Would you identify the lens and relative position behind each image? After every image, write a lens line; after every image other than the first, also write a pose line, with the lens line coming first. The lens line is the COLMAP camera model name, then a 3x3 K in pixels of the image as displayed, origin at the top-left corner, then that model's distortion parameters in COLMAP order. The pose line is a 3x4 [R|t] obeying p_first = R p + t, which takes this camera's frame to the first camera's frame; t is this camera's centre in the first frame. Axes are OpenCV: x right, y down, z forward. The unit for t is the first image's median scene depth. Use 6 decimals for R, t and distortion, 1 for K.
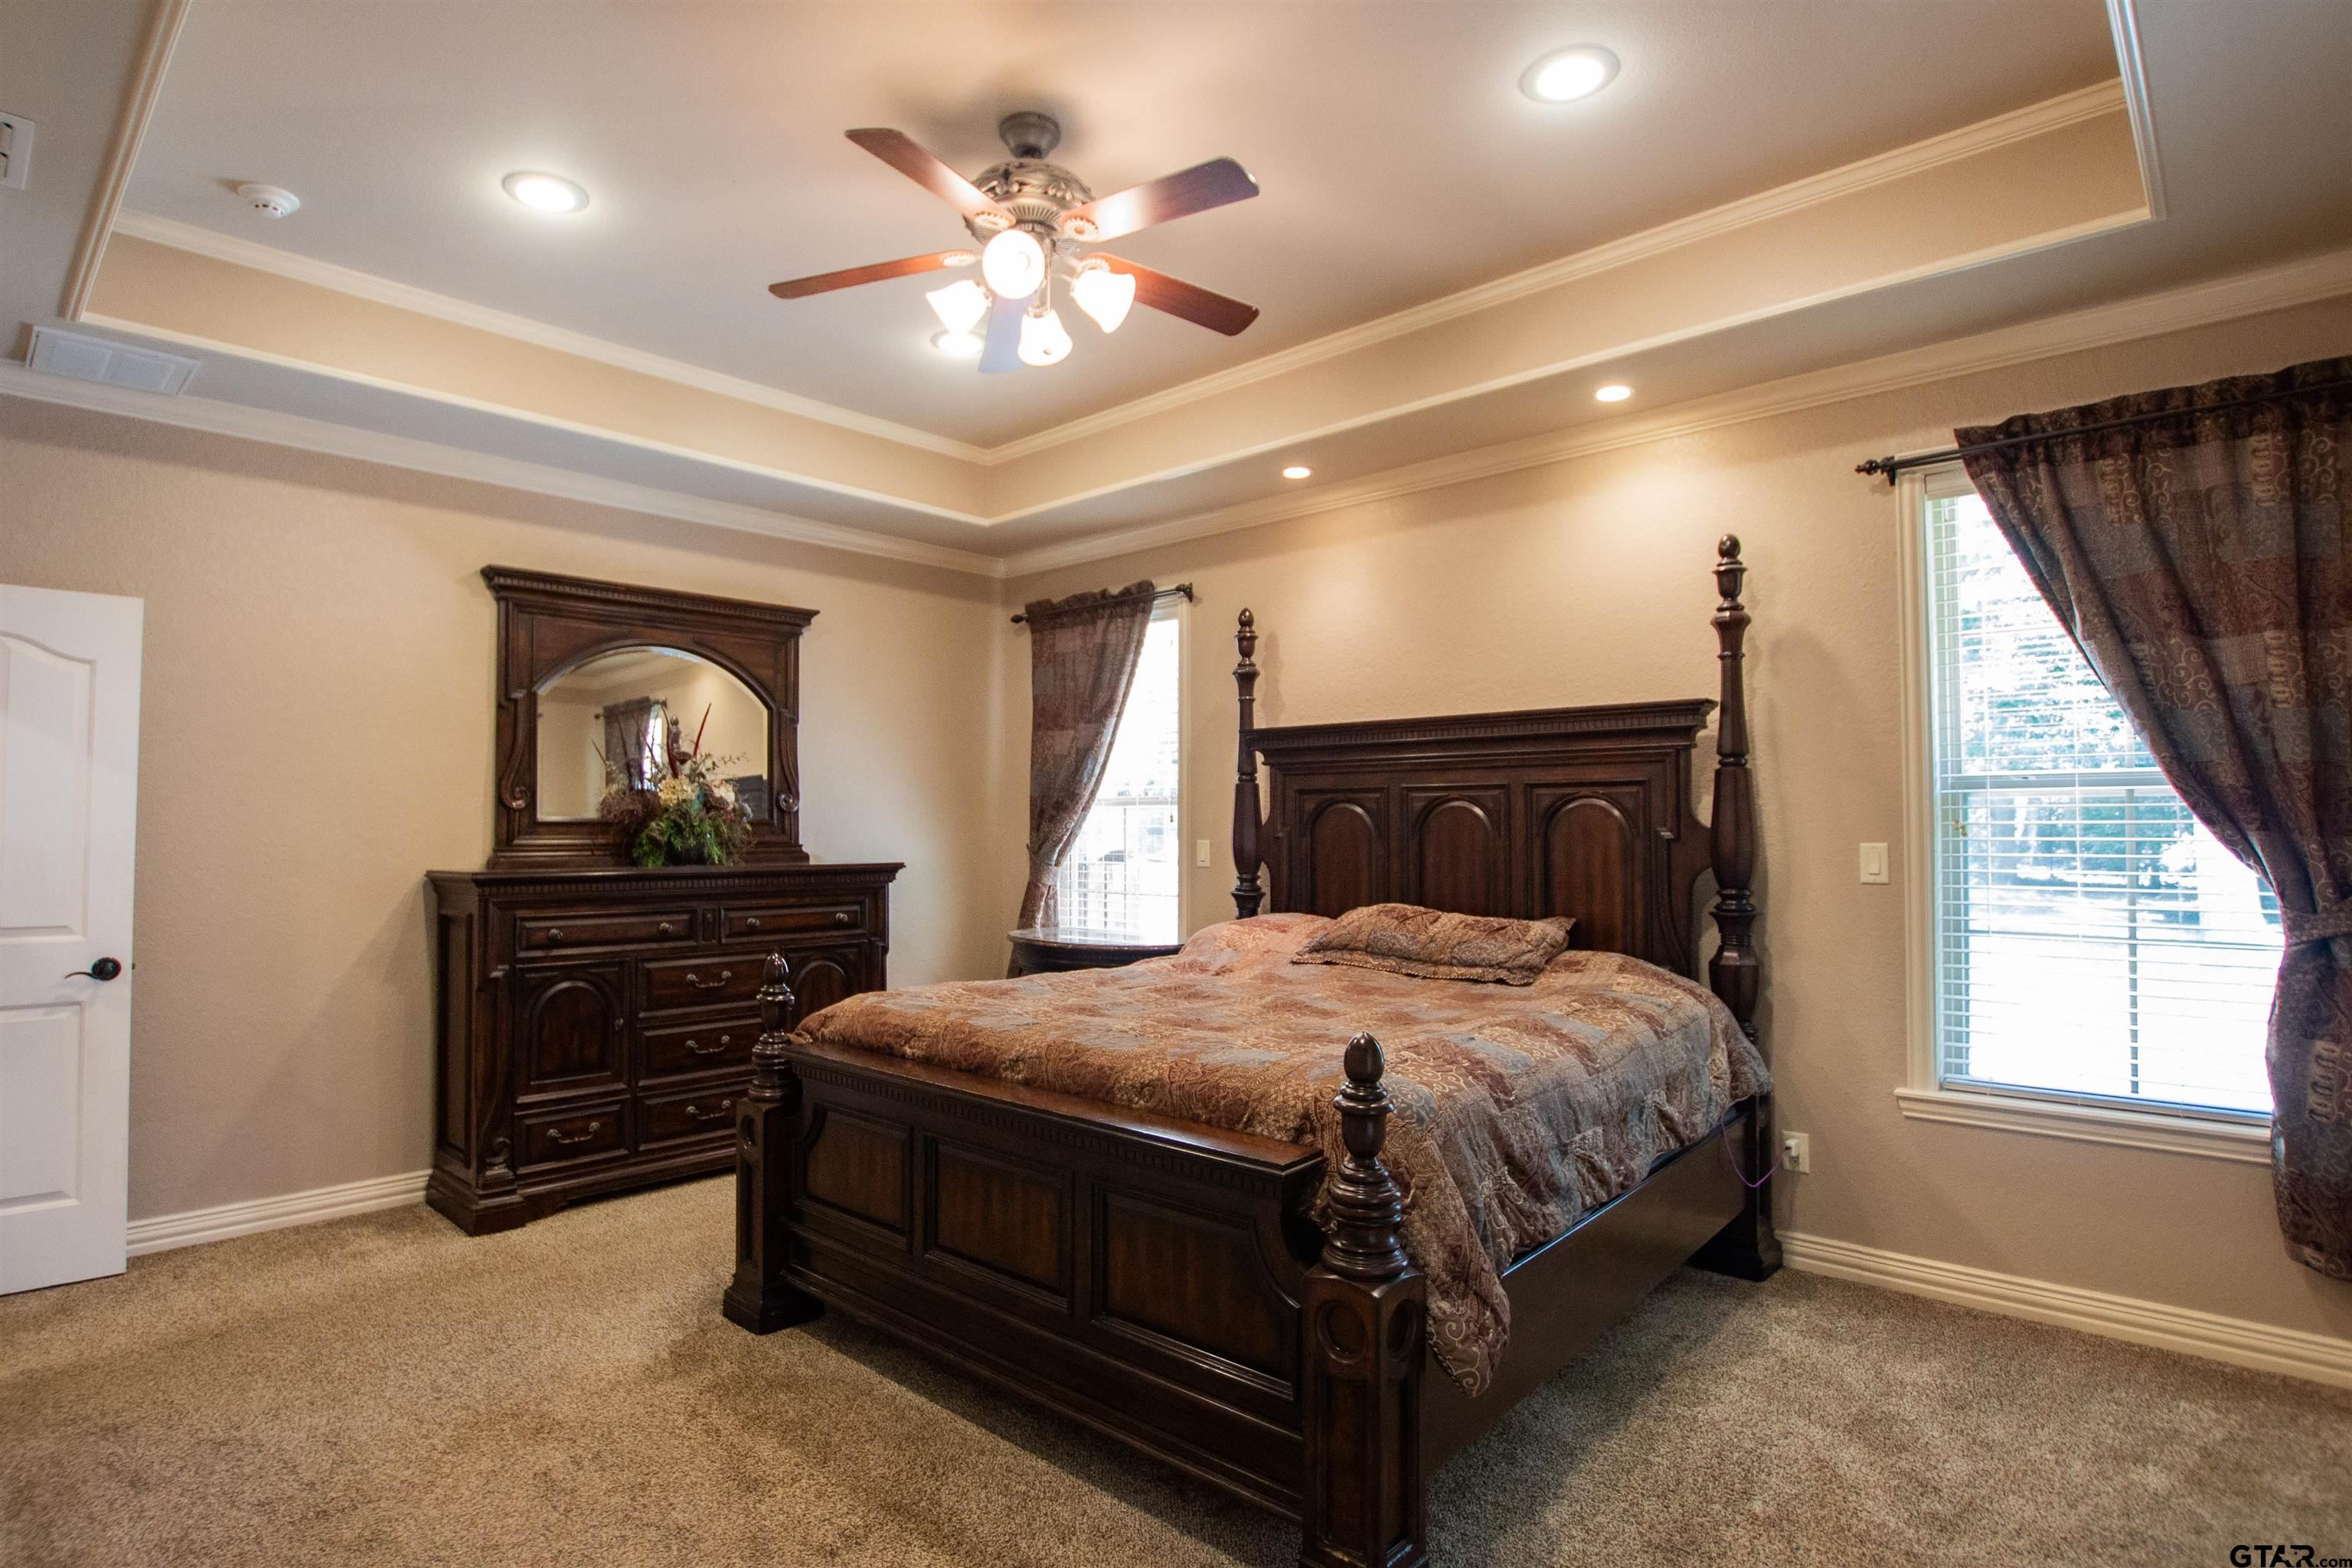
lens RADIAL K [[1201.1, 0, 1160.6], [0, 1201.1, 791.9], [0, 0, 1]] dist [-0.026064, 0.000569]
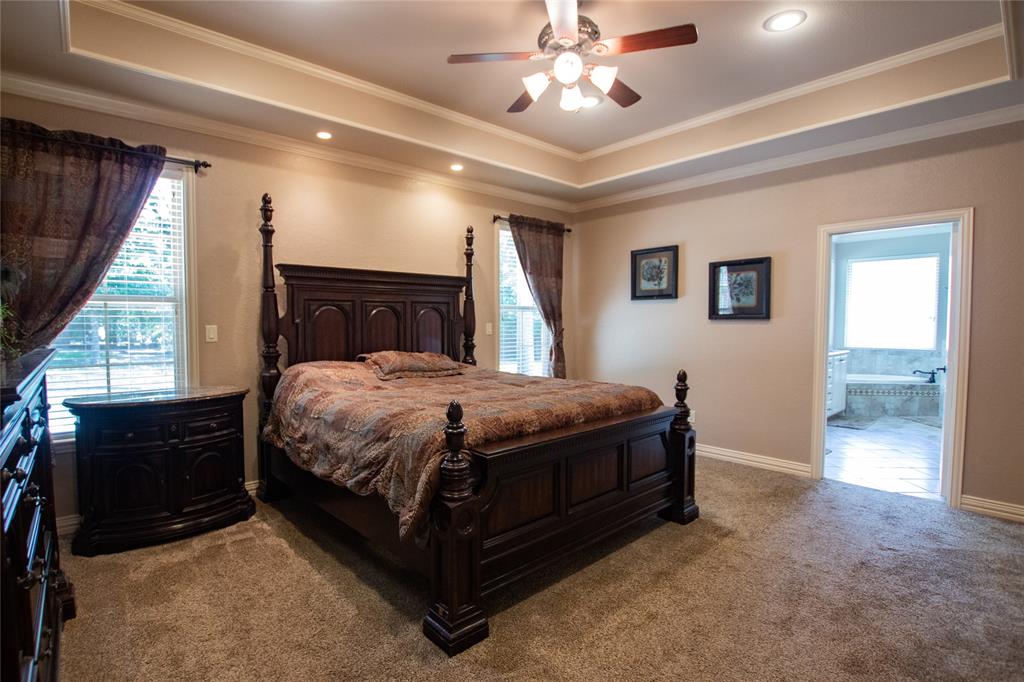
lens RADIAL K [[486.8, 0, 512.0], [0, 486.8, 341.0], [0, 0, 1]] dist [-0.026199, 0.000549]
pose [[0.087749, -0.047705, 0.995000, -0.801151], [-0.031099, 0.998235, 0.050602, 0.020398], [-0.995657, -0.035384, 0.086111, 0.758797]]
